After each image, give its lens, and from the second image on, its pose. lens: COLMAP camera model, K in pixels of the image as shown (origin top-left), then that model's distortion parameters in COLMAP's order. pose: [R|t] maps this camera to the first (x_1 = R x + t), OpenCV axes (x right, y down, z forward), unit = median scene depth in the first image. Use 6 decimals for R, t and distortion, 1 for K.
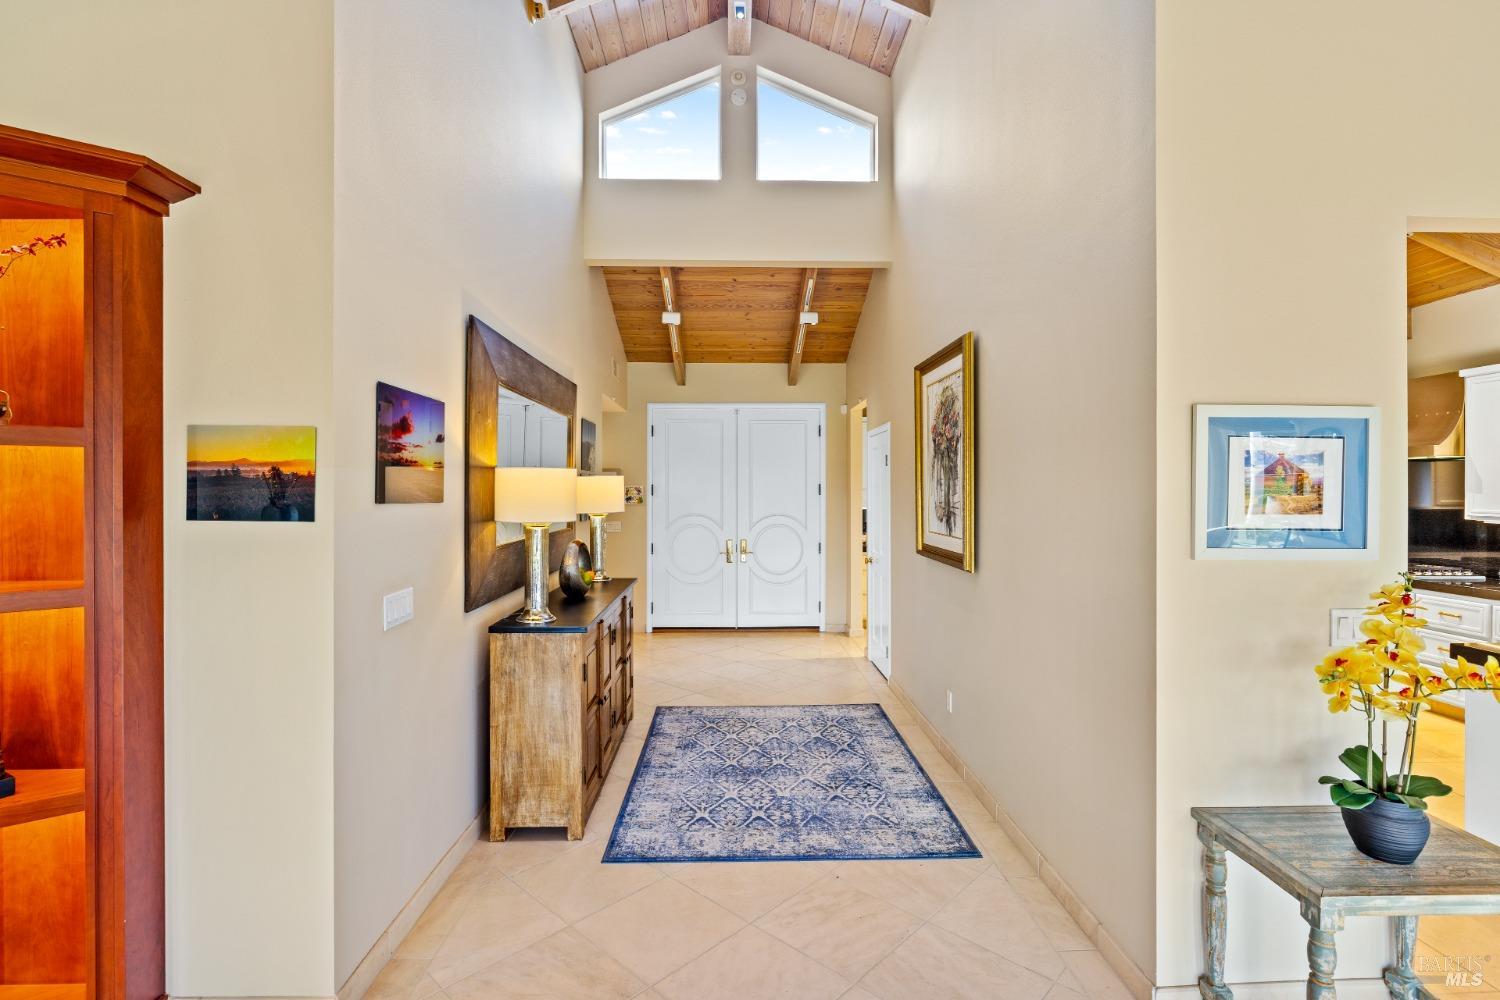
lens RADIAL K [[717.1, 0, 744.9], [0, 717.1, 493.4], [0, 0, 1]] dist [-0.002520, 0.001027]
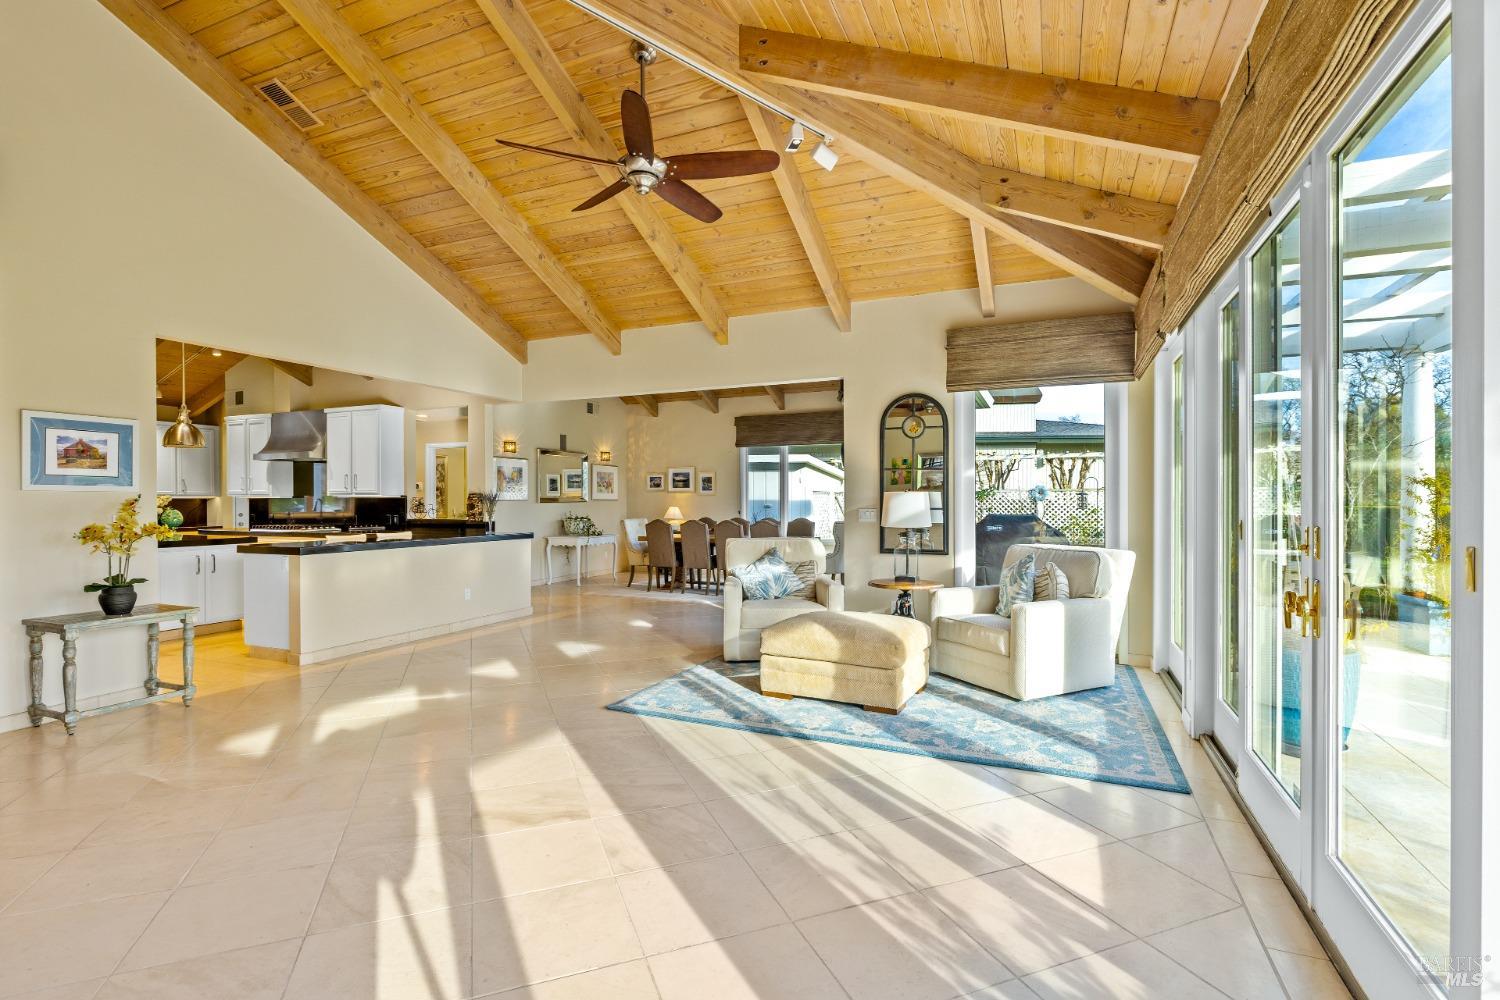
lens RADIAL K [[701.3, 0, 746.3], [0, 701.3, 501.2], [0, 0, 1]] dist [0.005903, -0.000558]
pose [[0.414927, -0.004983, 0.909841, -0.167689], [0.008892, 0.999959, 0.001422, 0.079401], [-0.909811, 0.007500, 0.414954, -0.902732]]
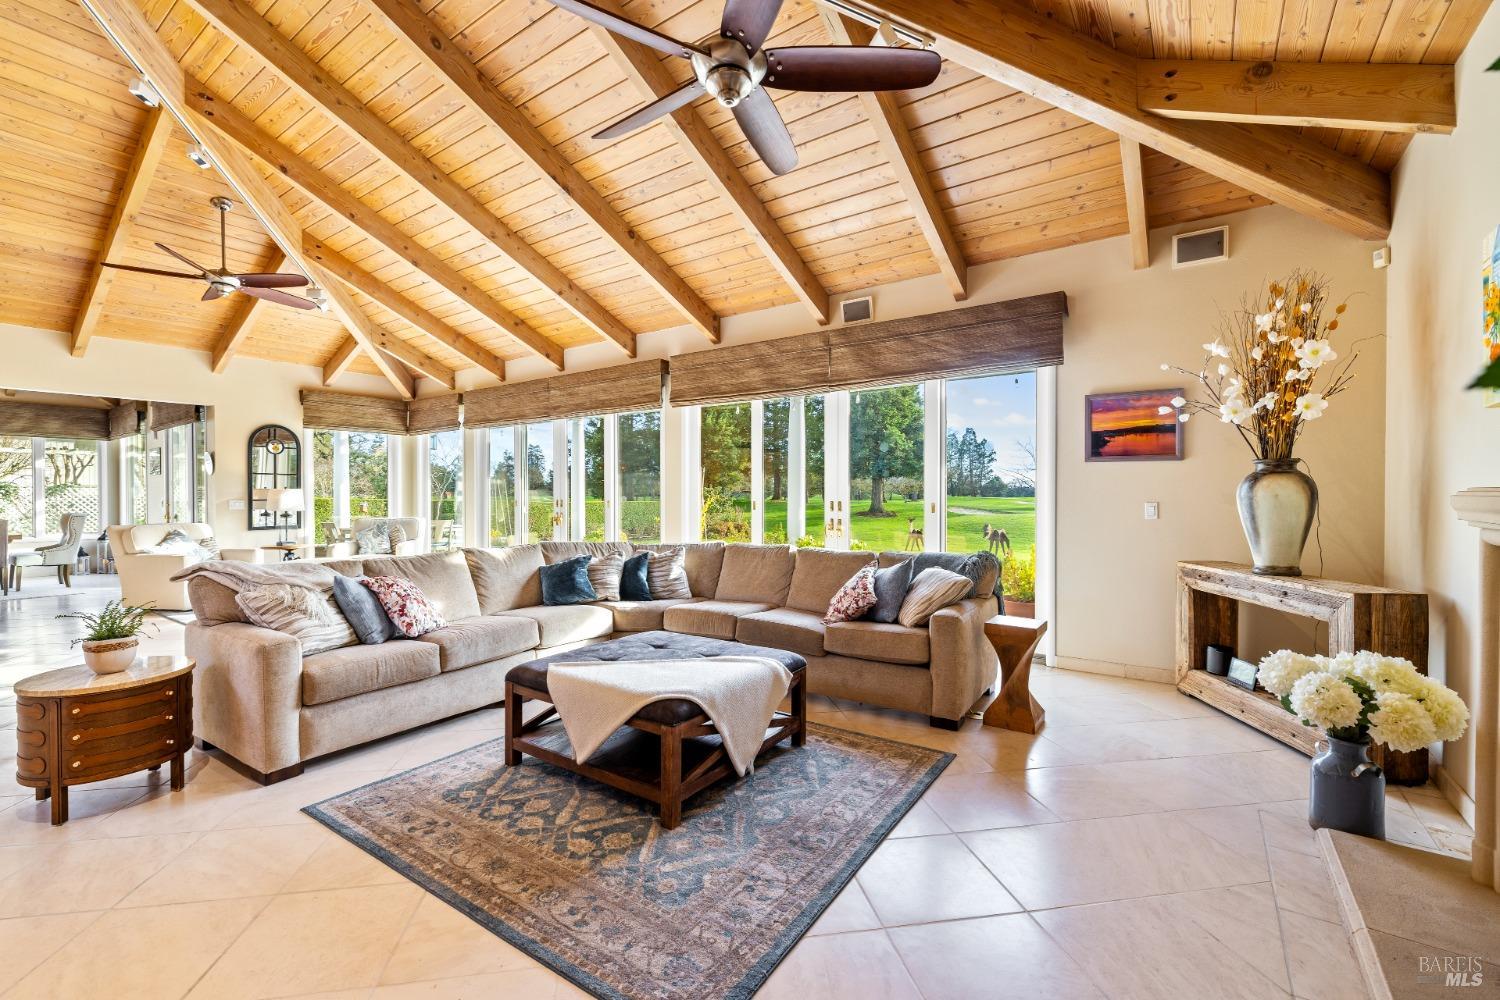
lens RADIAL K [[635.5, 0, 744.2], [0, 635.5, 501.9], [0, 0, 1]] dist [0.002976, -0.000888]
pose [[-0.801053, -0.006057, 0.598563, -1.255213], [0.005300, 0.999838, 0.017210, 0.078818], [-0.598571, 0.016959, -0.800891, 0.277145]]
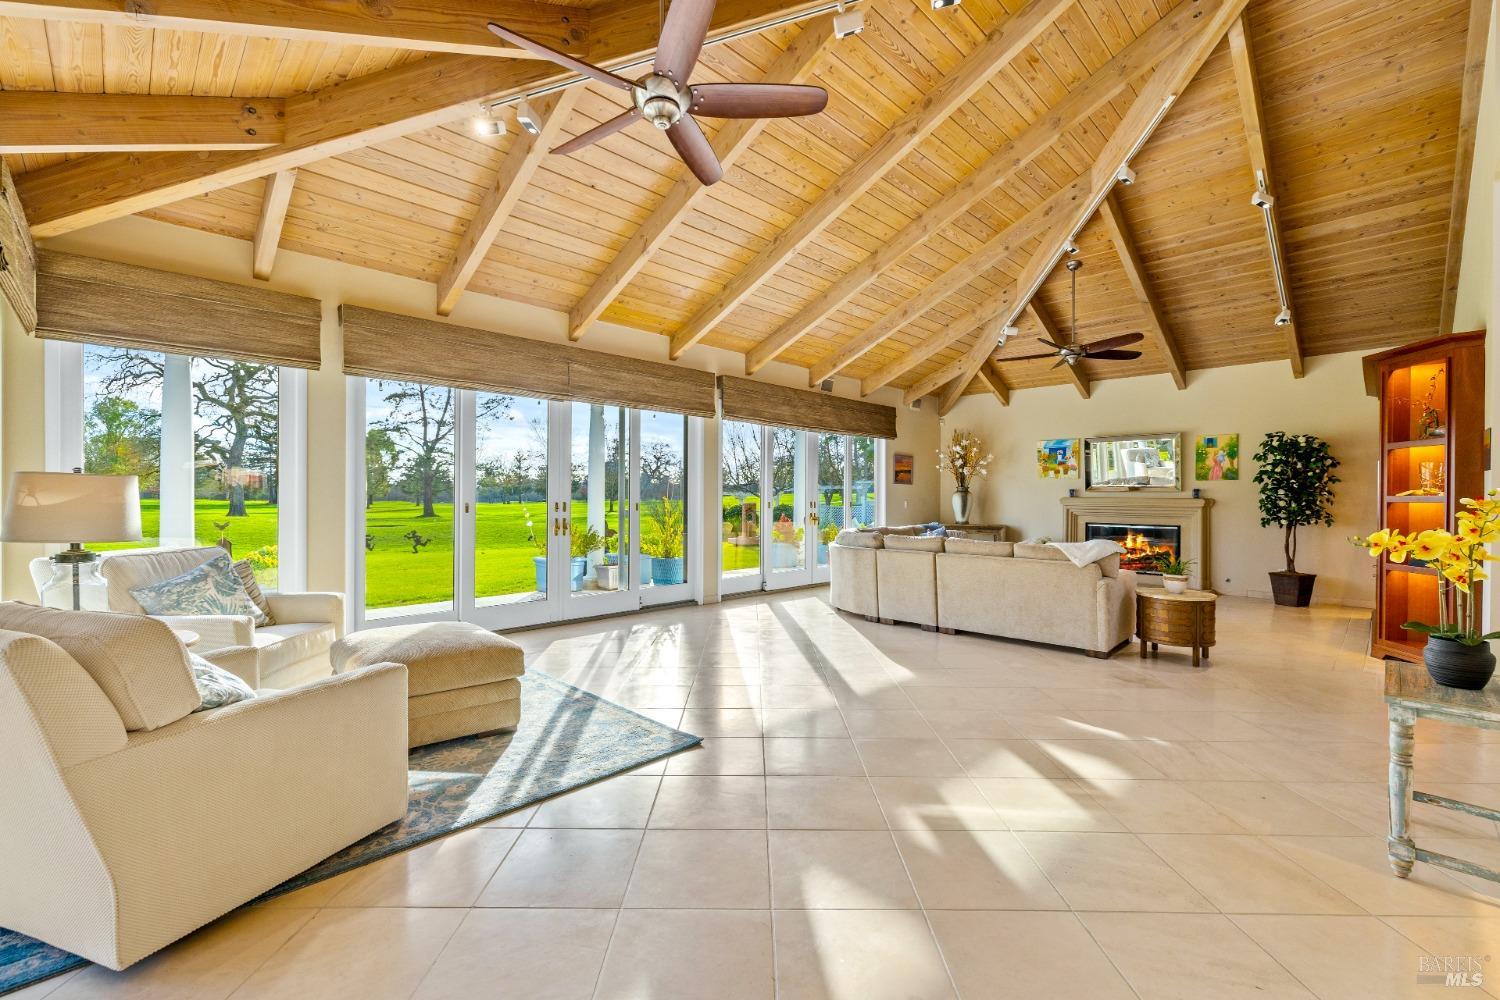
lens RADIAL K [[635.5, 0, 744.0], [0, 635.5, 502.3], [0, 0, 1]] dist [0.002976, -0.000888]
pose [[-0.730337, 0.002529, -0.683082, 1.371938], [-0.009414, 0.999861, 0.013767, 0.076646], [0.683022, 0.016485, -0.730212, 0.497344]]
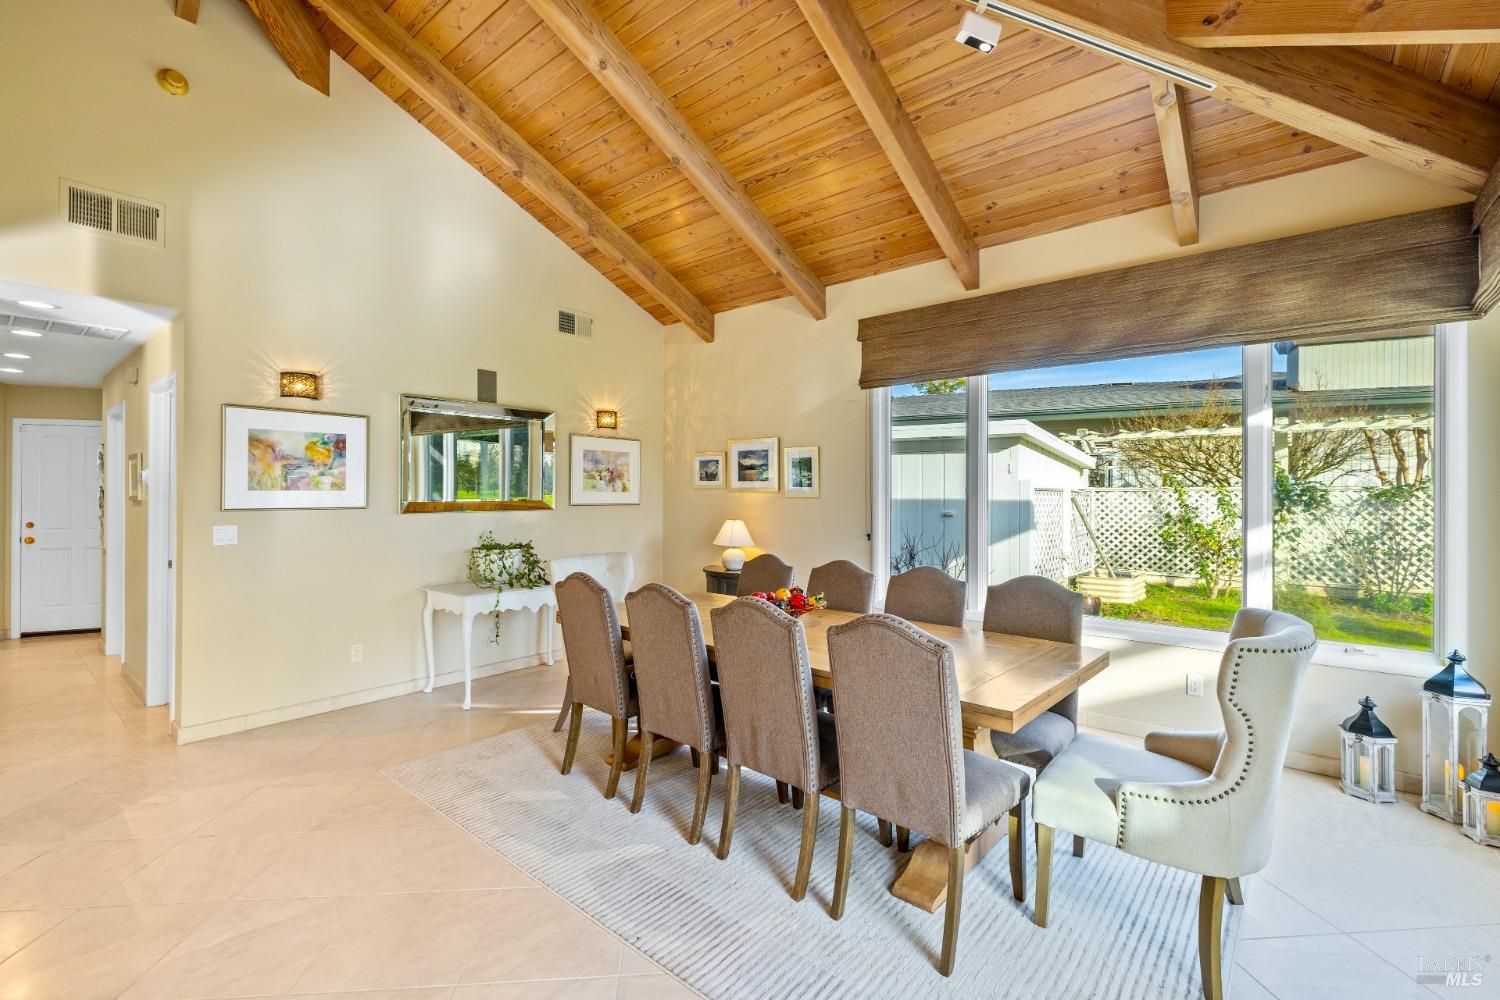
lens RADIAL K [[656.5, 0, 741.6], [0, 656.5, 493.5], [0, 0, 1]] dist [0.000451, -0.000106]
pose [[0.661141, 0.000901, 0.750262, 1.676851], [0.002217, 0.999993, -0.003155, 0.048978], [-0.750259, 0.003749, 0.661134, -0.187015]]
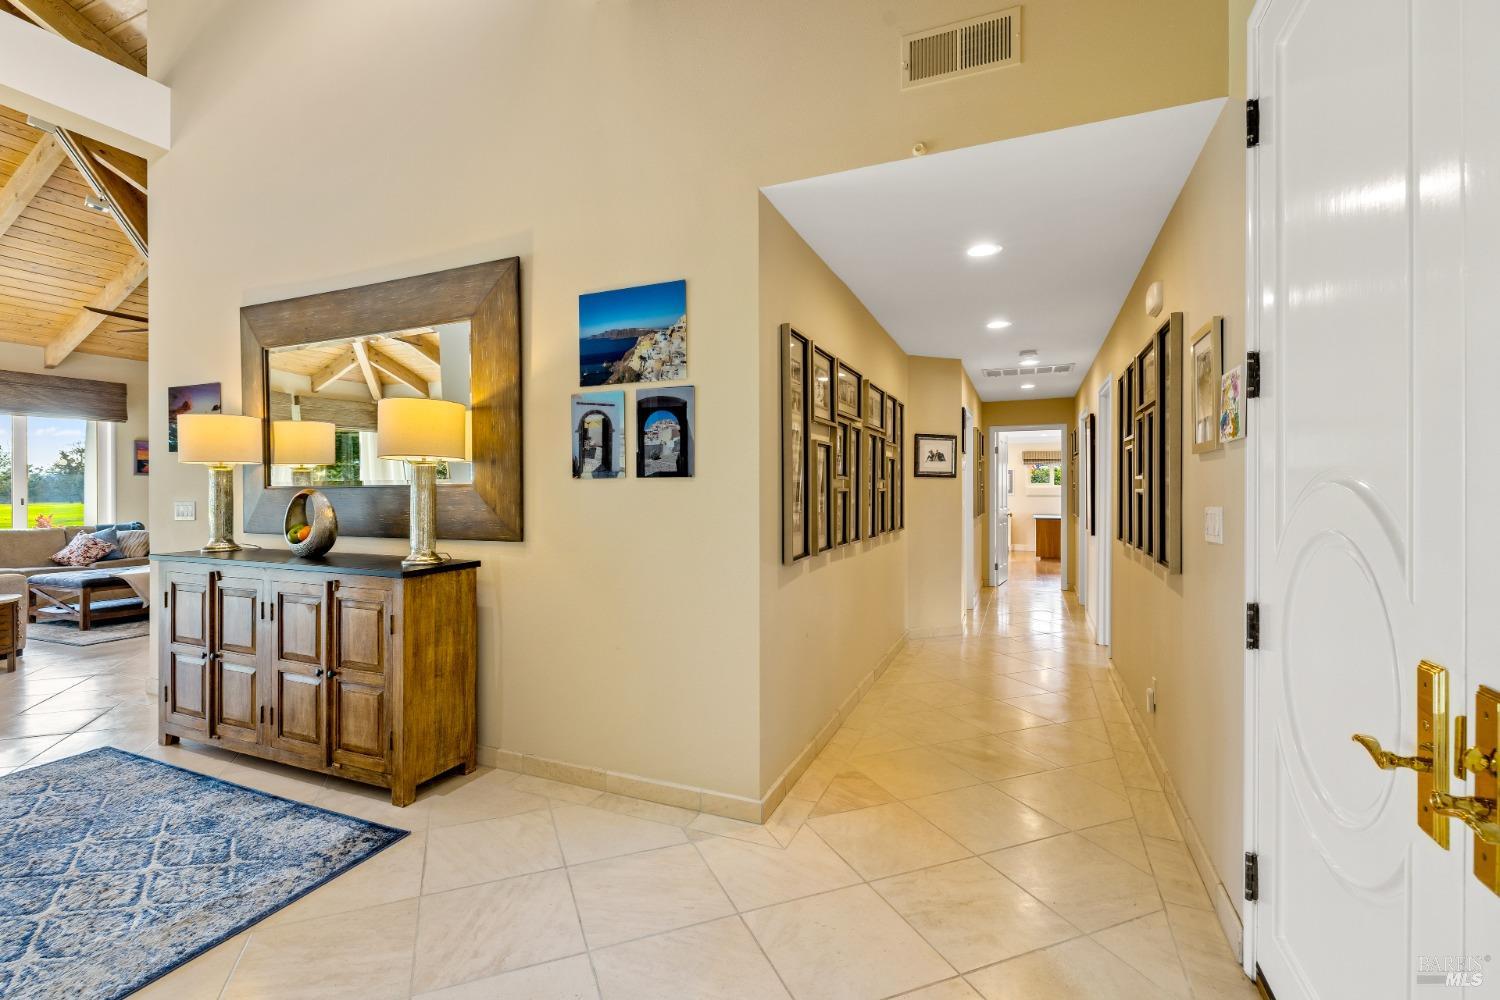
lens RADIAL K [[700.9, 0, 702.1], [0, 700.9, 493.2], [0, 0, 1]] dist [-0.008464, 0.004324]
pose [[-0.450471, 0.003695, -0.892783, 0.309348], [-0.003317, 0.999978, 0.005812, 0.069292], [0.892785, 0.005579, -0.450449, 1.923549]]
